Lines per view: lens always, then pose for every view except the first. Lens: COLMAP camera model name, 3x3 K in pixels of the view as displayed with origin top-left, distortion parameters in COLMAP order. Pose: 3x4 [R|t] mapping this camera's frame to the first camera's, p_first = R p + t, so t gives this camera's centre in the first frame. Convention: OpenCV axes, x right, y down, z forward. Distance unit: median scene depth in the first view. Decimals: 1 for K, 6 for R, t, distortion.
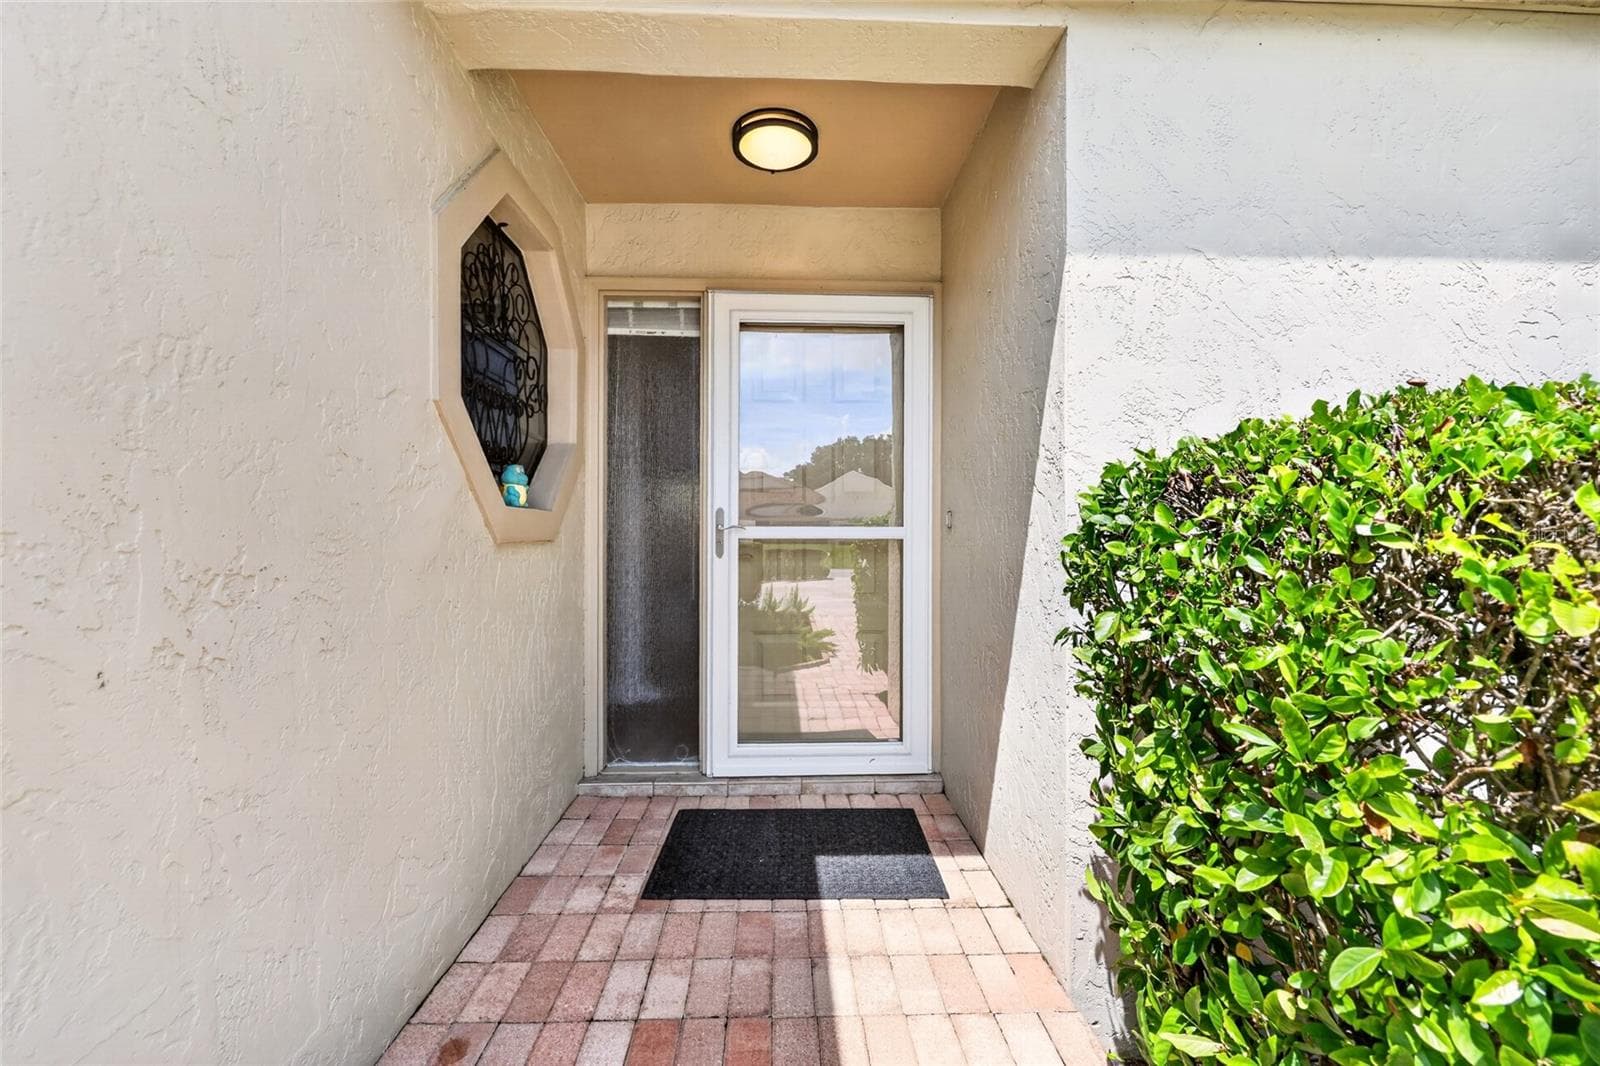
lens RADIAL K [[568.0, 0, 799.0], [0, 568.0, 529.0], [0, 0, 1]] dist [0.000140, 0.000002]
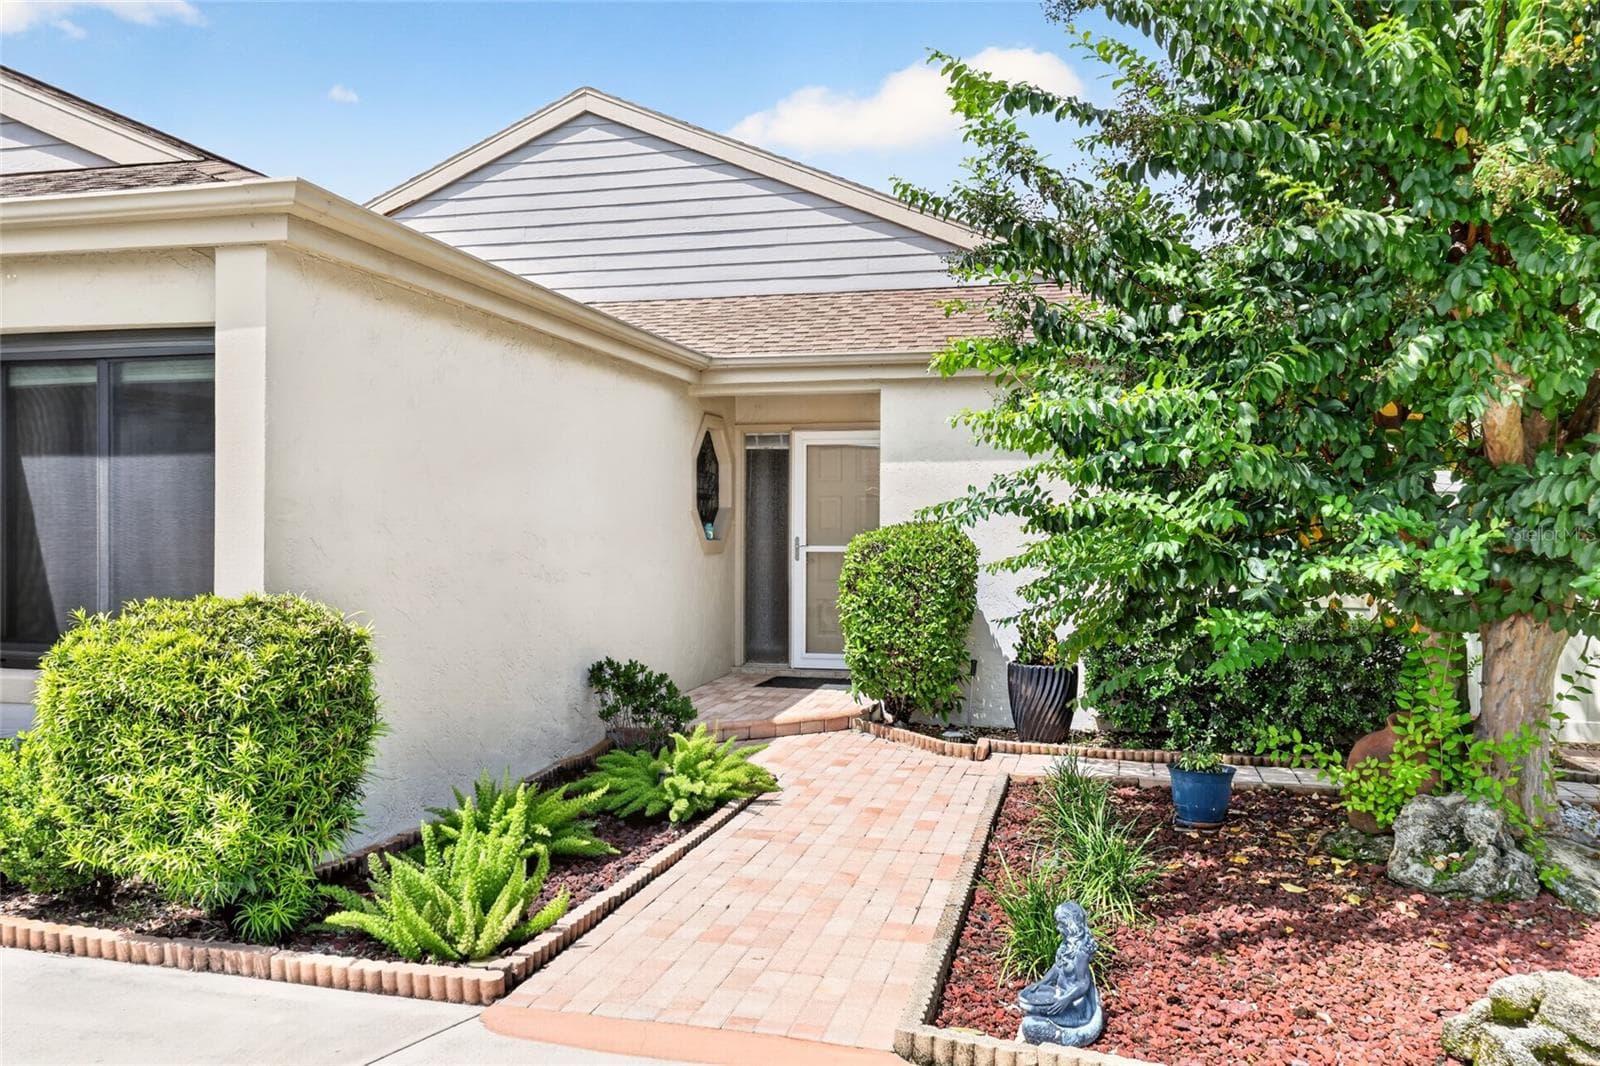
lens RADIAL K [[1171.9, 0, 802.0], [0, 1171.9, 529.4], [0, 0, 1]] dist [-0.000153, -0.000052]
pose [[0.961188, -0.003320, -0.275874, 1.057840], [0.001365, 0.999973, -0.007277, -0.033812], [0.275891, 0.006617, 0.961166, -3.102805]]
